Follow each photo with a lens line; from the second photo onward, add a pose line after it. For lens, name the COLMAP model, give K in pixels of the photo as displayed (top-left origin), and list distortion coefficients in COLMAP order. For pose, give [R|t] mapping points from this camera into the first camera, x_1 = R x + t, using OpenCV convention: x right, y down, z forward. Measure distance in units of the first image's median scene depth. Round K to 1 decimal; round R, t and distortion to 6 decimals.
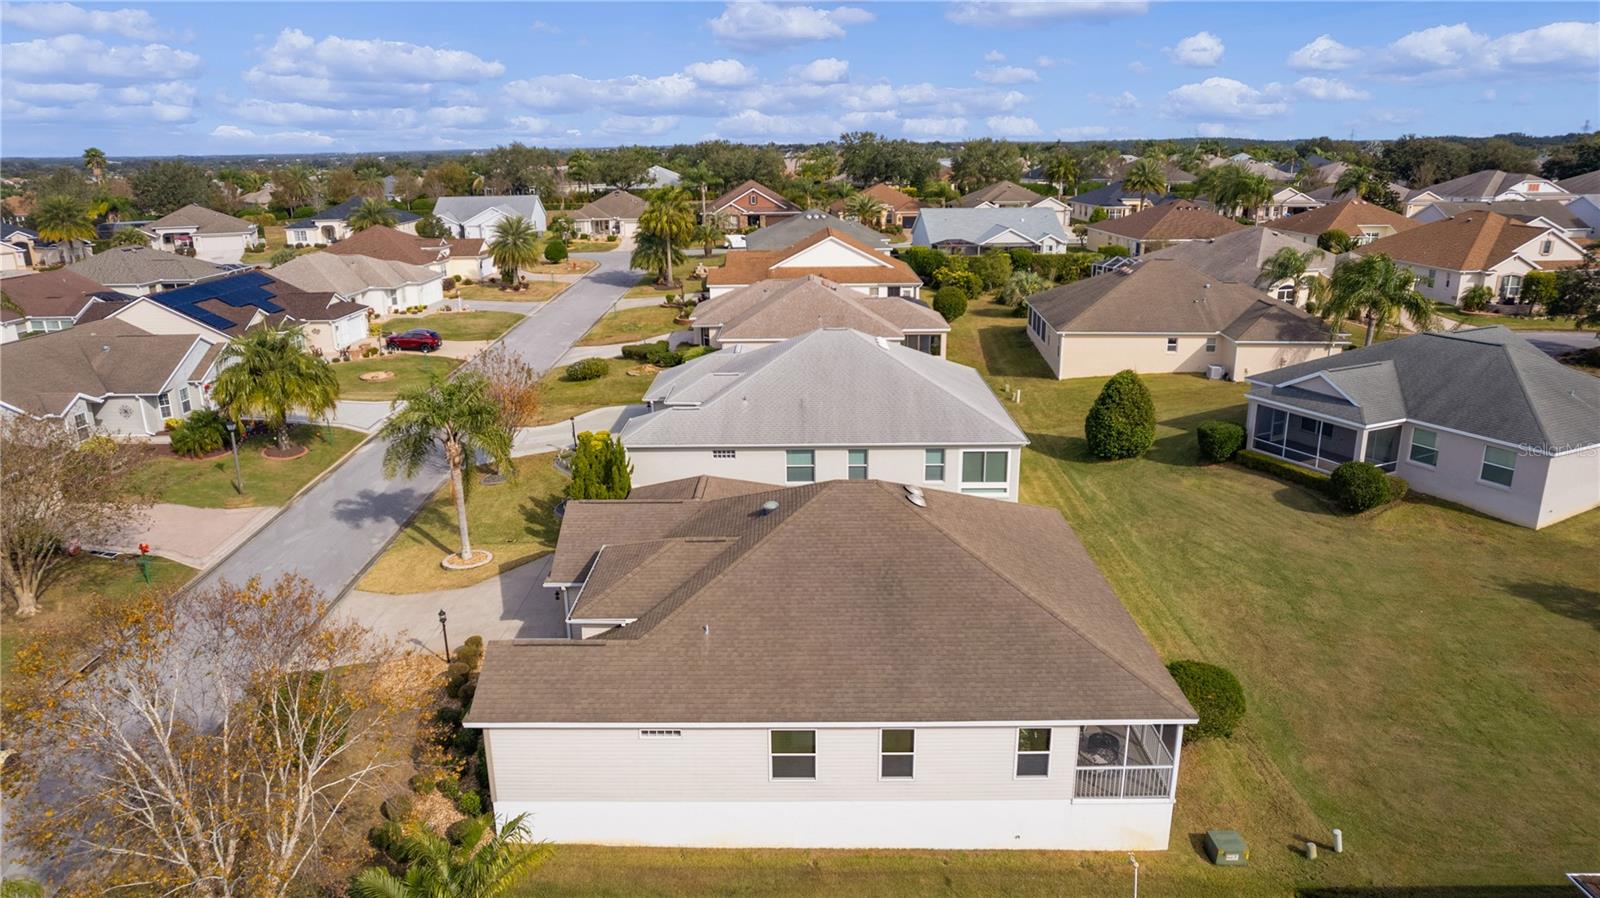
lens RADIAL K [[1033.4, 0, 797.9], [0, 1033.4, 440.2], [0, 0, 1]] dist [-0.070165, 0.061762]
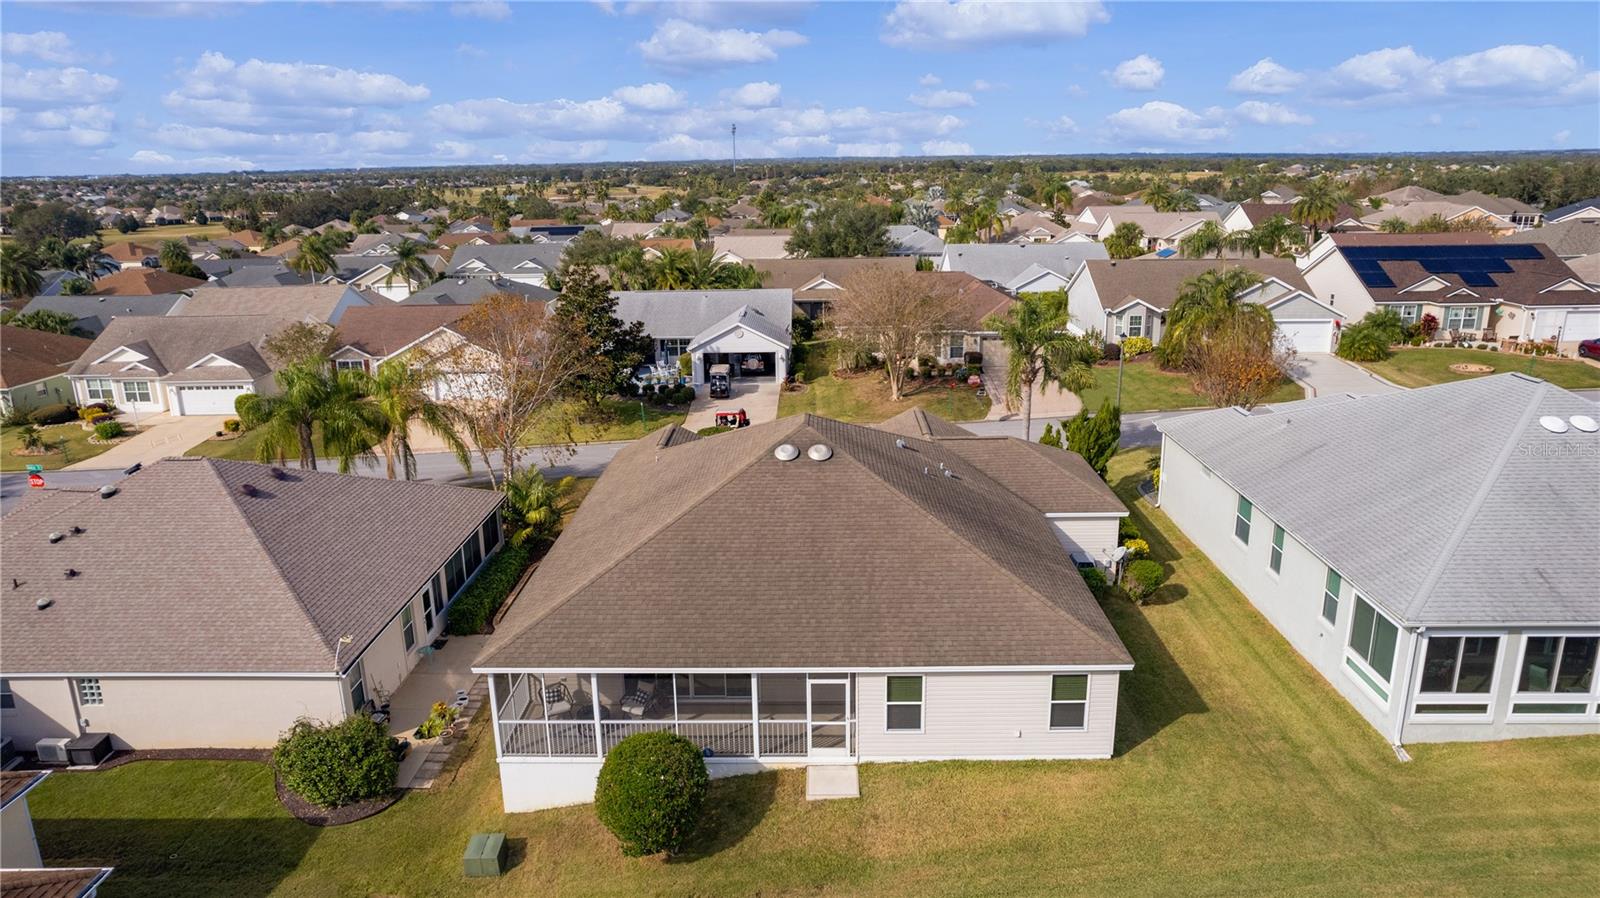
lens RADIAL K [[1033.4, 0, 797.9], [0, 1033.4, 440.2], [0, 0, 1]] dist [-0.070165, 0.061762]
pose [[-0.009498, 0.276397, -0.960997, 0.502709], [-0.261731, 0.926849, 0.269163, -0.102066], [0.965094, 0.254079, 0.063539, 0.479609]]
